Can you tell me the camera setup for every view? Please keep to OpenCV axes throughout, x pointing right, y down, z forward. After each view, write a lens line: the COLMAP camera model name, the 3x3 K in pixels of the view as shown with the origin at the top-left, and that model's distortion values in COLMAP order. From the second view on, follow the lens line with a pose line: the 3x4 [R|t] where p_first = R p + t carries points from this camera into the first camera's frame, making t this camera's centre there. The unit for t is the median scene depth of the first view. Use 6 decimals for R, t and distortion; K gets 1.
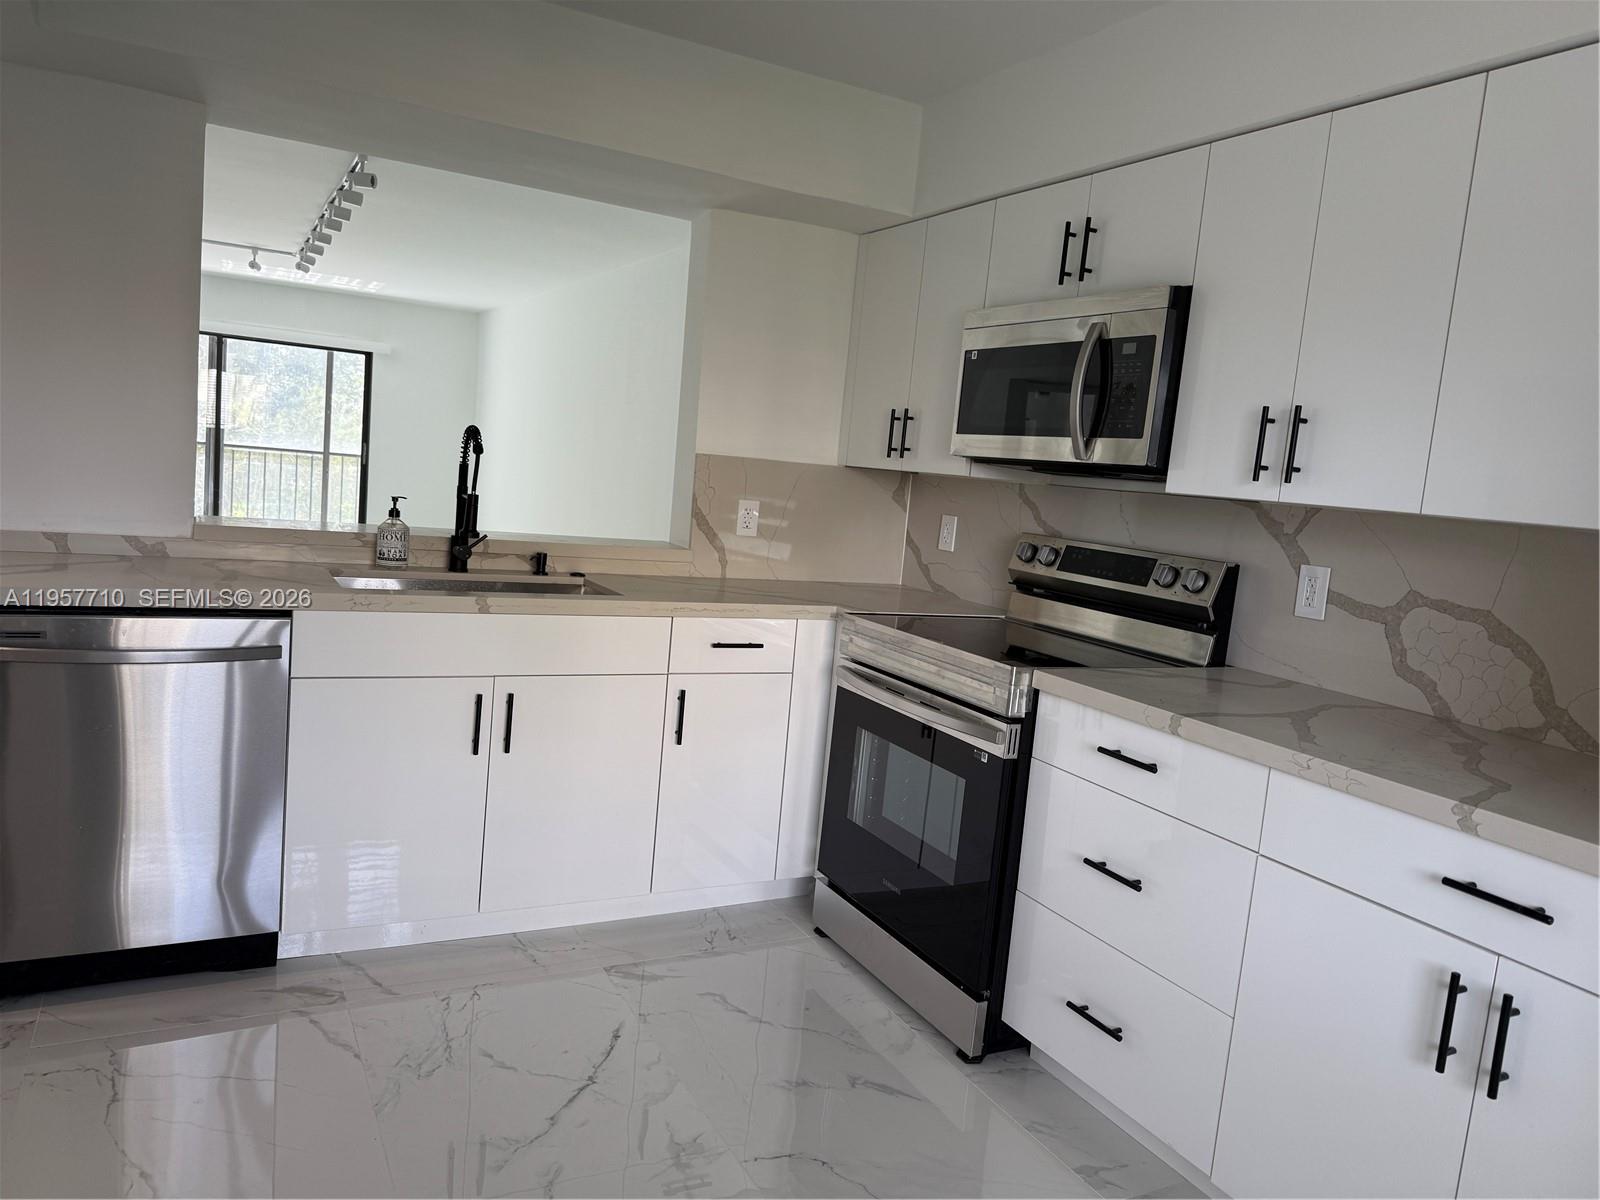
lens RADIAL K [[1135.5, 0, 801.1], [0, 1135.5, 604.5], [0, 0, 1]] dist [0.065315, -0.084853]
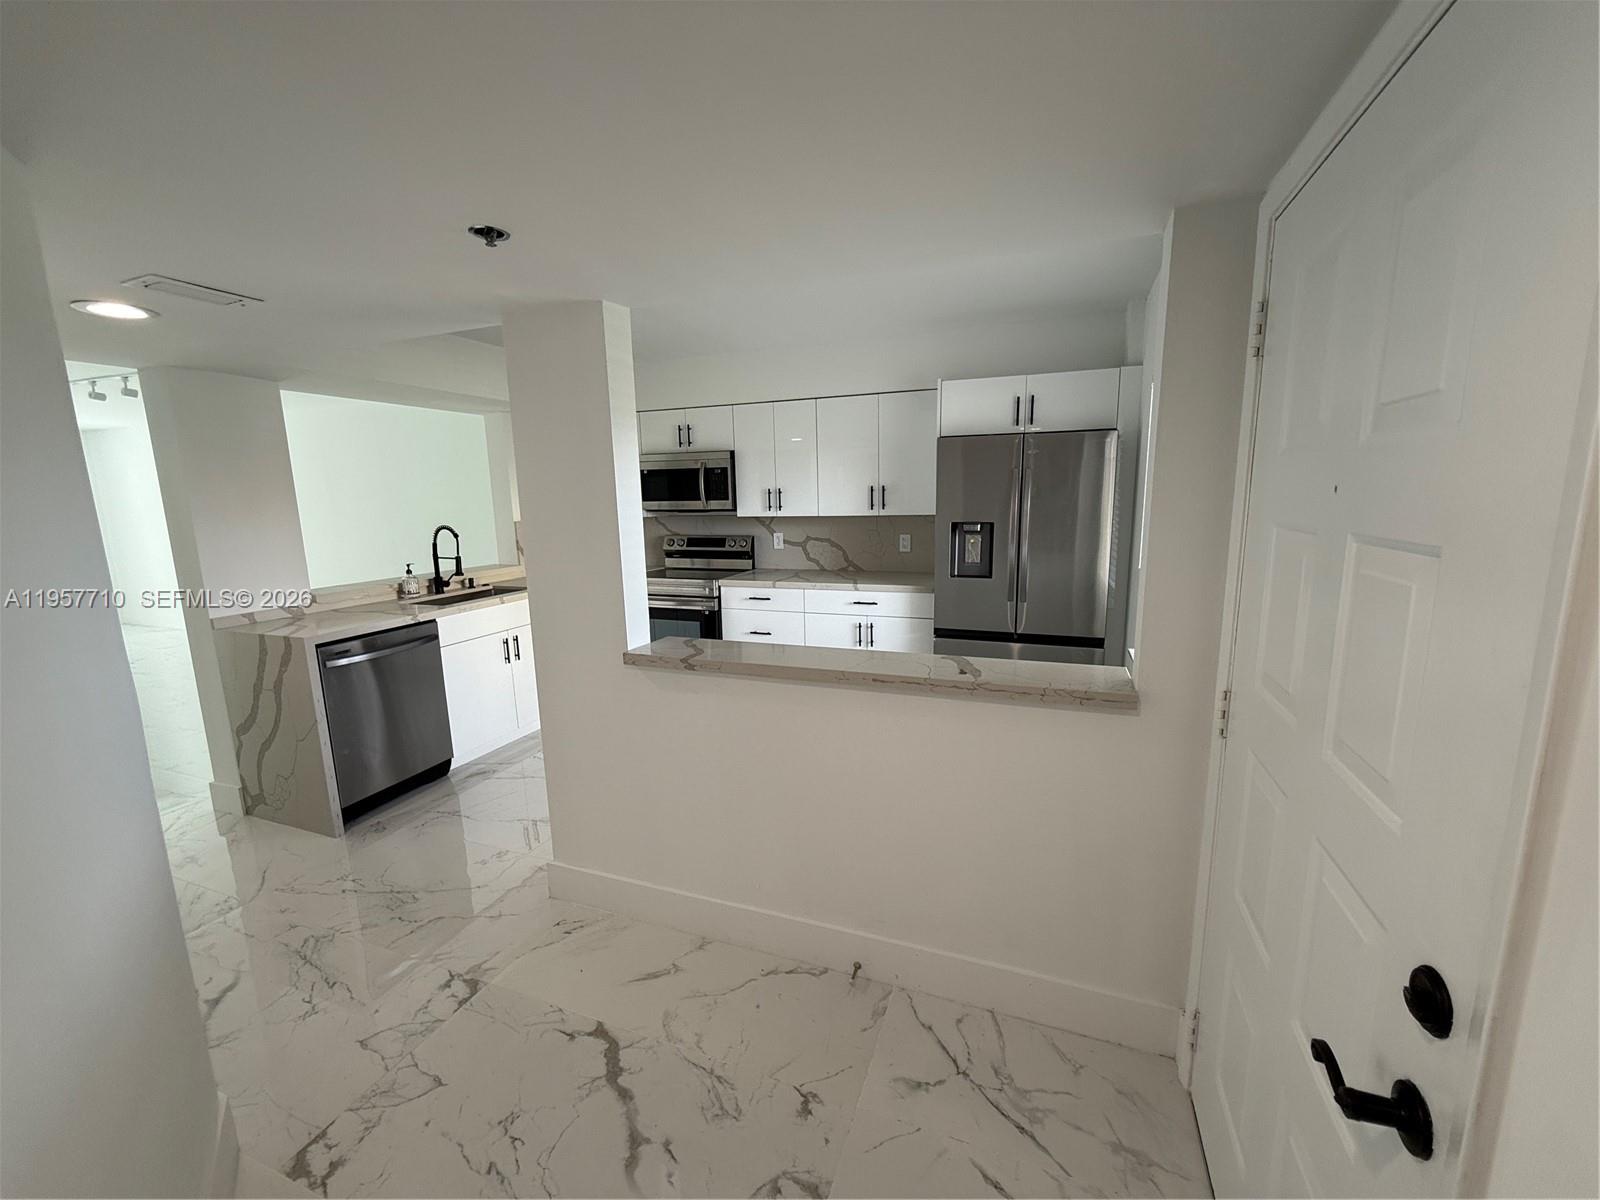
lens RADIAL K [[649.3, 0, 817.5], [0, 649.3, 599.2], [0, 0, 1]] dist [-0.001793, 0.000113]
pose [[0.735638, -0.214153, 0.642632, -0.678276], [0.168132, 0.976747, 0.133029, -0.073303], [-0.656177, 0.010186, 0.754538, -0.459475]]
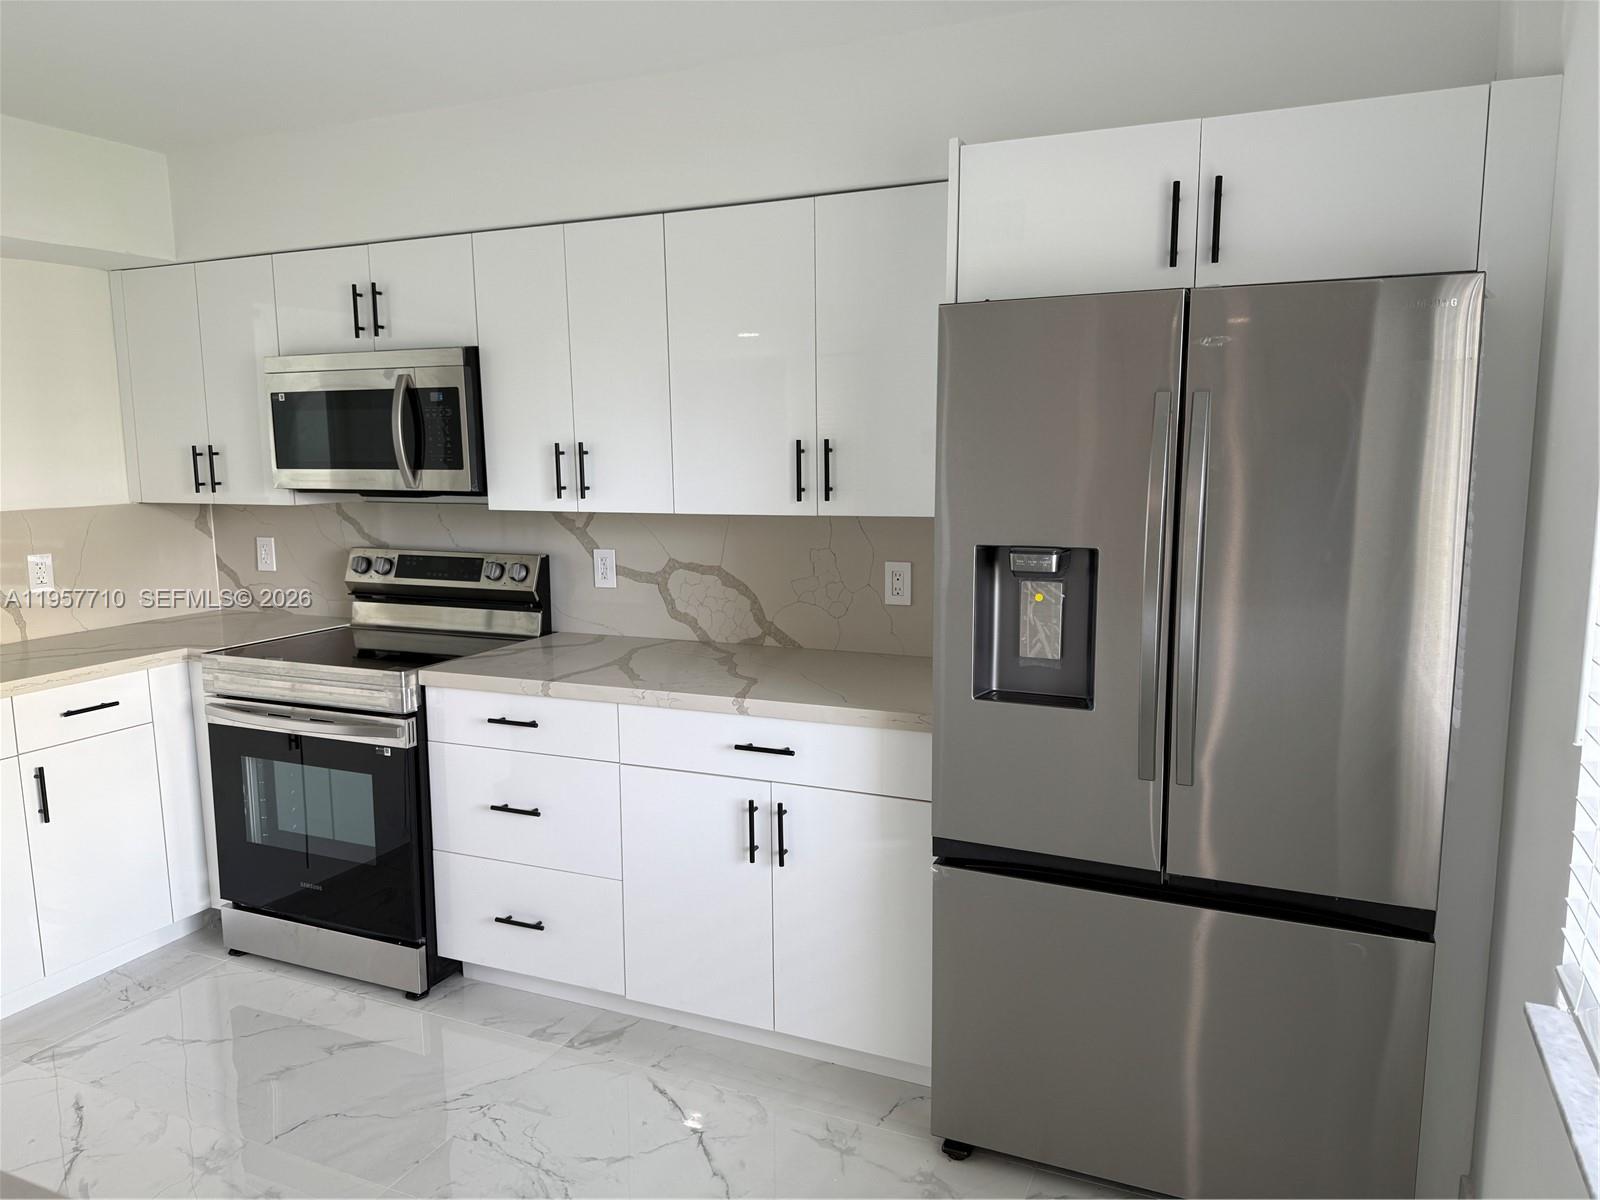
lens RADIAL K [[1135.5, 0, 812.7], [0, 1135.5, 606.9], [0, 0, 1]] dist [0.065315, -0.084853]
pose [[0.777836, -0.188191, 0.599630, -0.173151], [0.157812, 0.982031, 0.103493, -0.063779], [-0.608331, 0.014128, 0.793557, -0.211012]]
